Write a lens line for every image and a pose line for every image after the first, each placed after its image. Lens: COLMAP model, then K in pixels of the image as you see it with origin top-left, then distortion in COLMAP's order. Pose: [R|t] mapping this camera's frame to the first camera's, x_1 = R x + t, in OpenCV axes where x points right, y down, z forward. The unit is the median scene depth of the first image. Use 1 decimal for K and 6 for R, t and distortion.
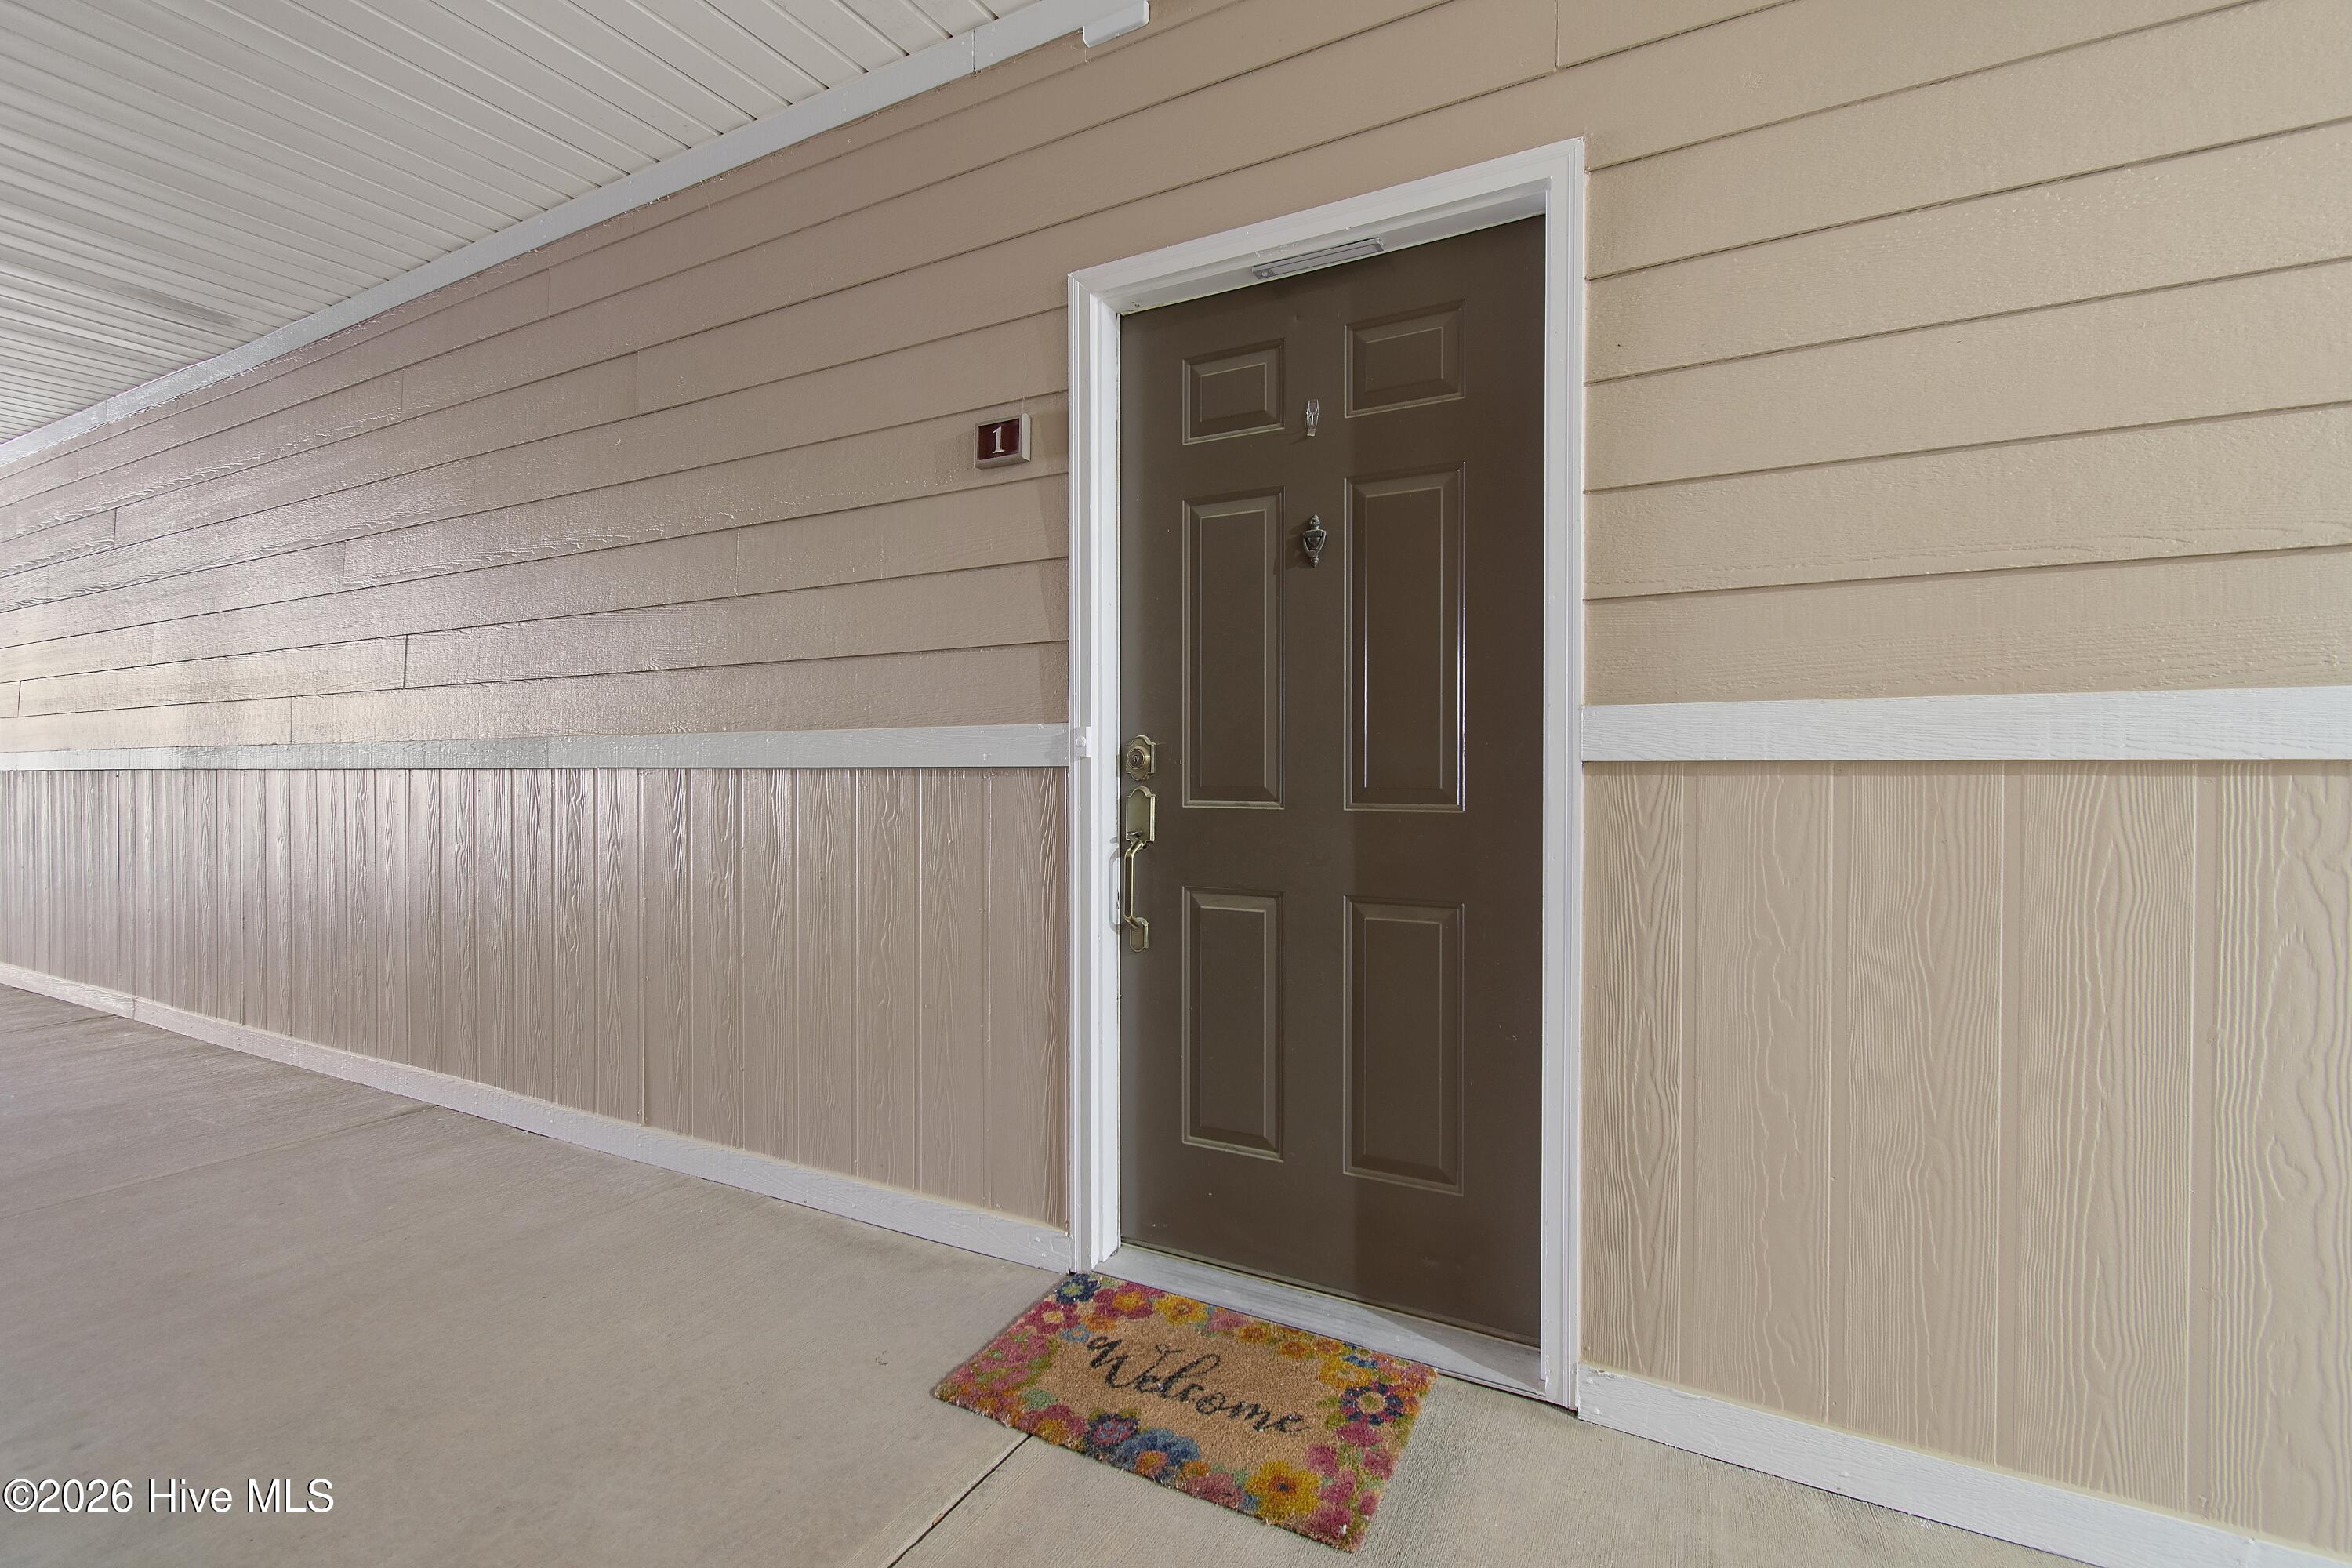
lens RADIAL K [[1046.1, 0, 1171.5], [0, 1046.1, 788.6], [0, 0, 1]] dist [0.001585, -0.000211]
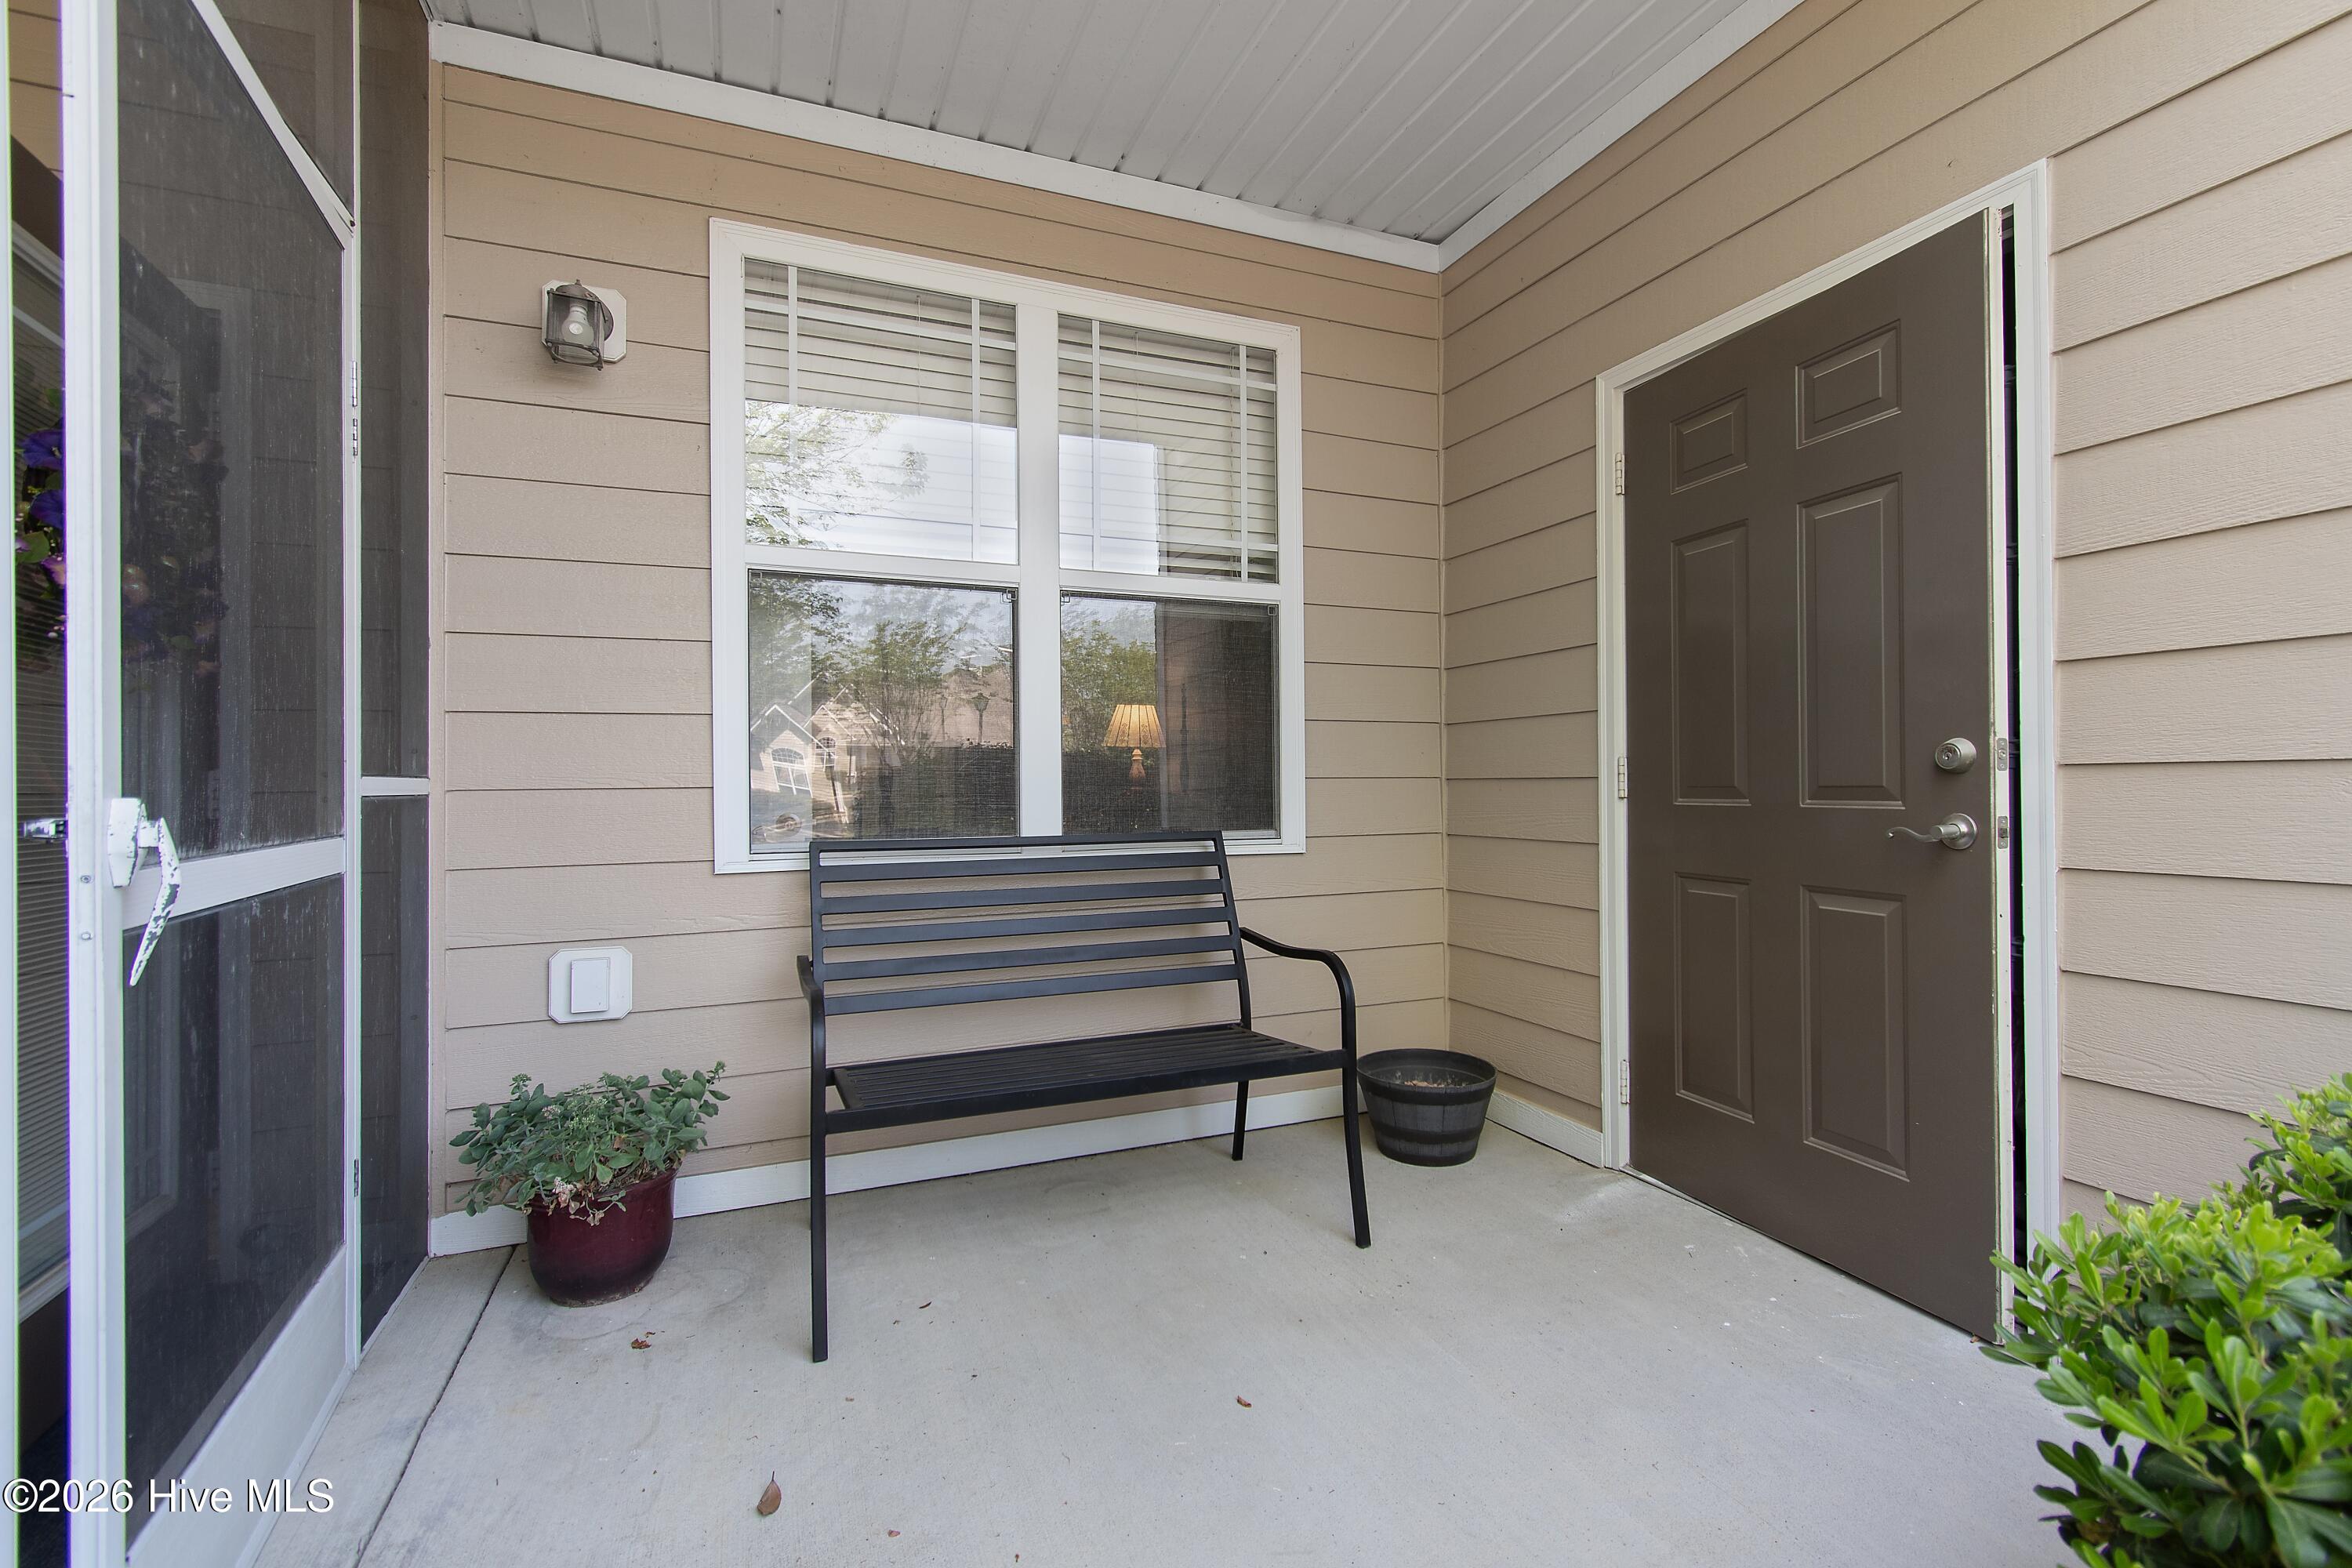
lens RADIAL K [[1046.1, 0, 1171.5], [0, 1046.1, 788.6], [0, 0, 1]] dist [0.001585, -0.000211]
pose [[0.725229, -0.006280, -0.688479, 0.317641], [0.001214, 0.999969, -0.007843, 0.007024], [0.688507, 0.004852, 0.725214, -0.176041]]
